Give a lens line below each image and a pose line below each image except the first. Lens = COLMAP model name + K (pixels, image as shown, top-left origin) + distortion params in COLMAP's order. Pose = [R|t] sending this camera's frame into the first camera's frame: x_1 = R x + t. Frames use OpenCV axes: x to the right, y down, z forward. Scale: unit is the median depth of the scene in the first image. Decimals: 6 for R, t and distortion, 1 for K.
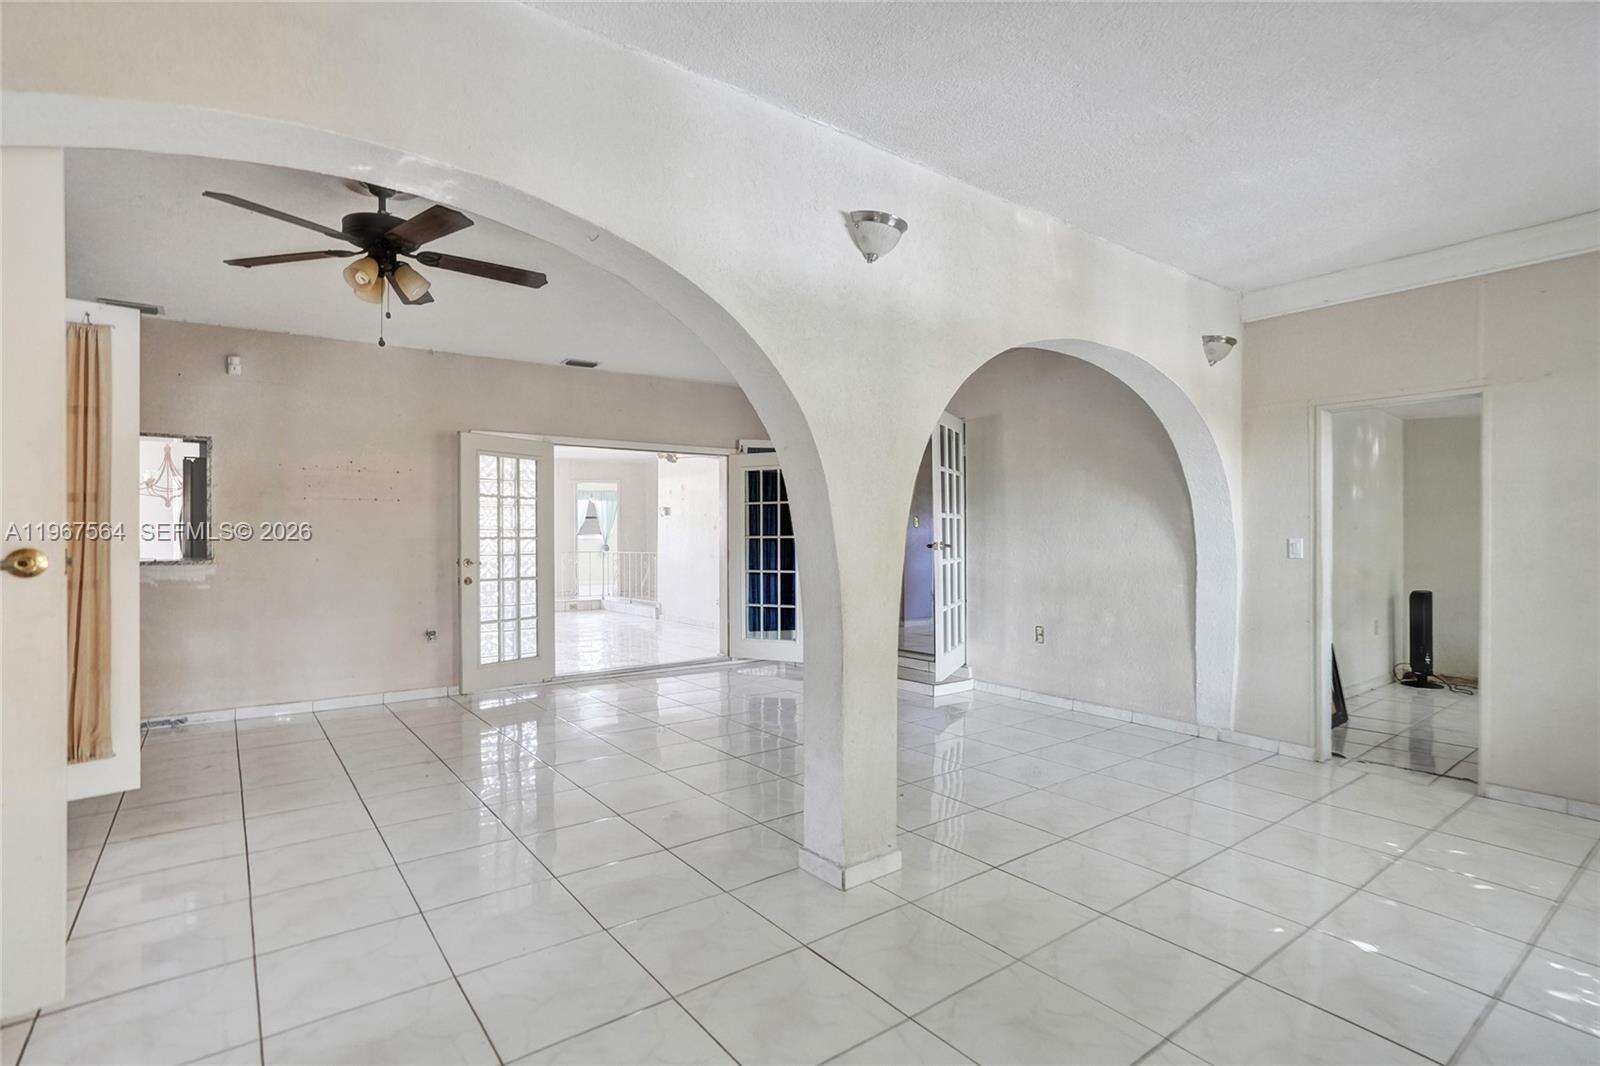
lens RADIAL K [[771.1, 0, 804.3], [0, 771.1, 532.4], [0, 0, 1]] dist [-0.059326, 0.029680]
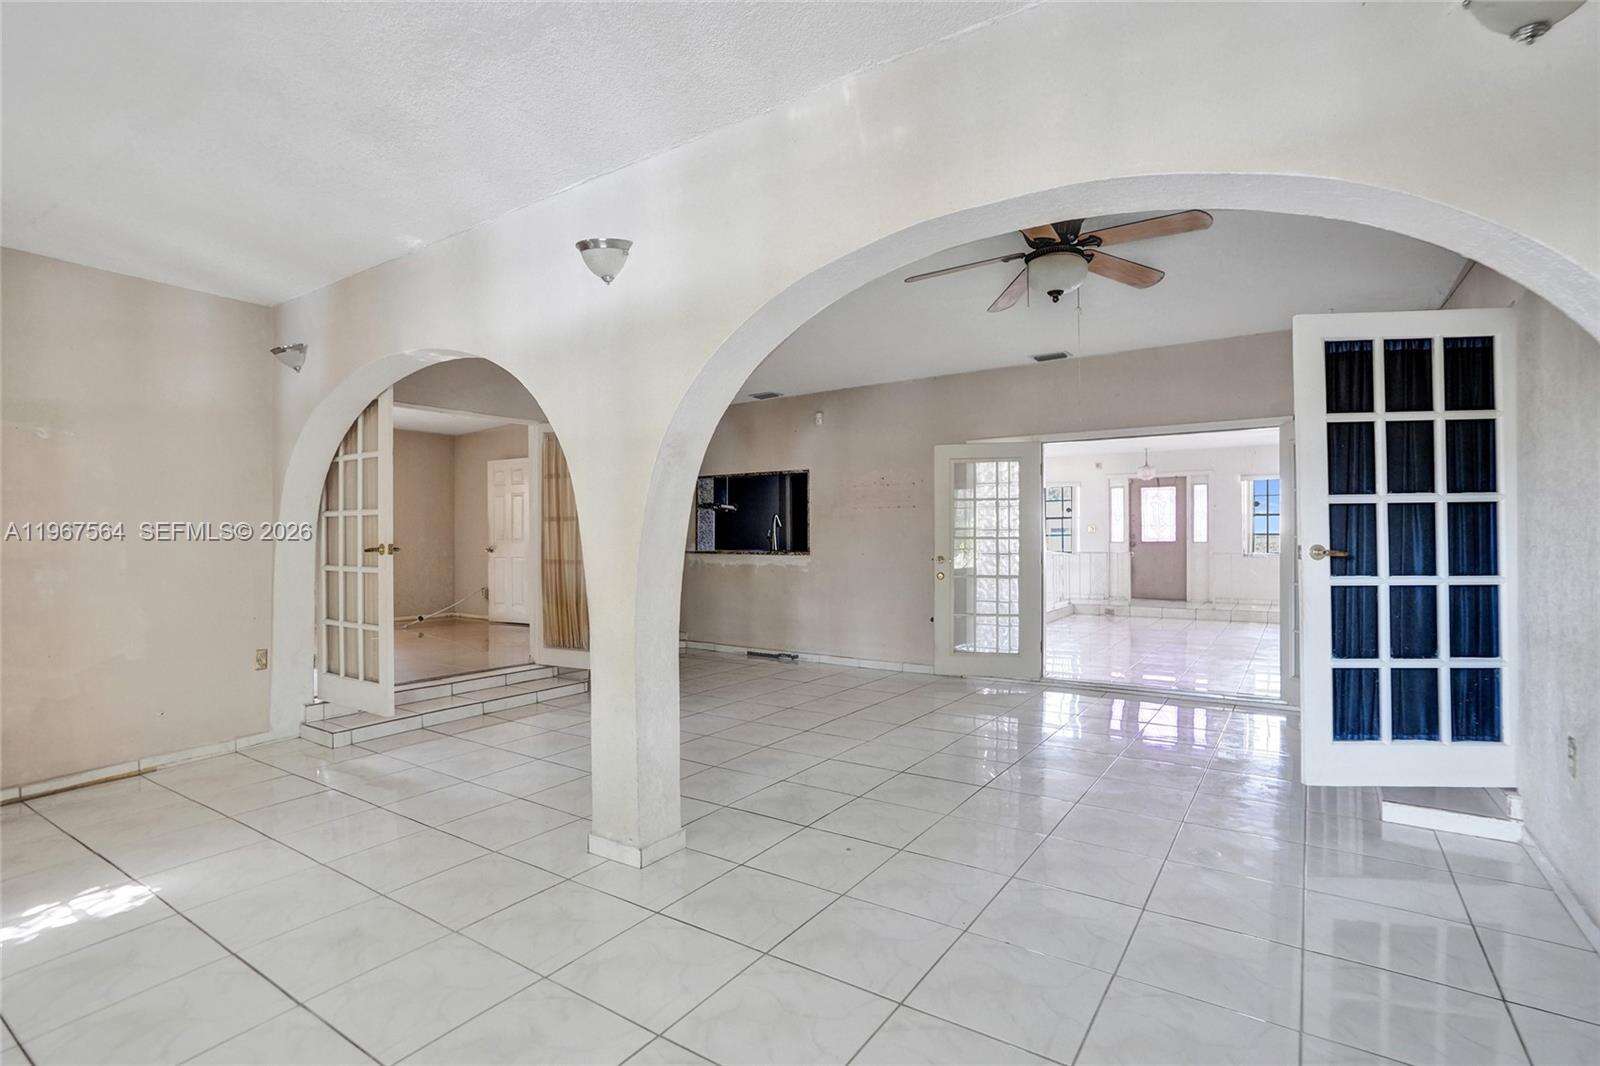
lens RADIAL K [[760.9, 0, 795.7], [0, 760.9, 537.8], [0, 0, 1]] dist [-0.074139, 0.029197]
pose [[0.331299, 0.003538, -0.943519, 0.551178], [0.005939, 0.999965, 0.005835, -0.000512], [0.943507, -0.007537, 0.331267, 0.424751]]
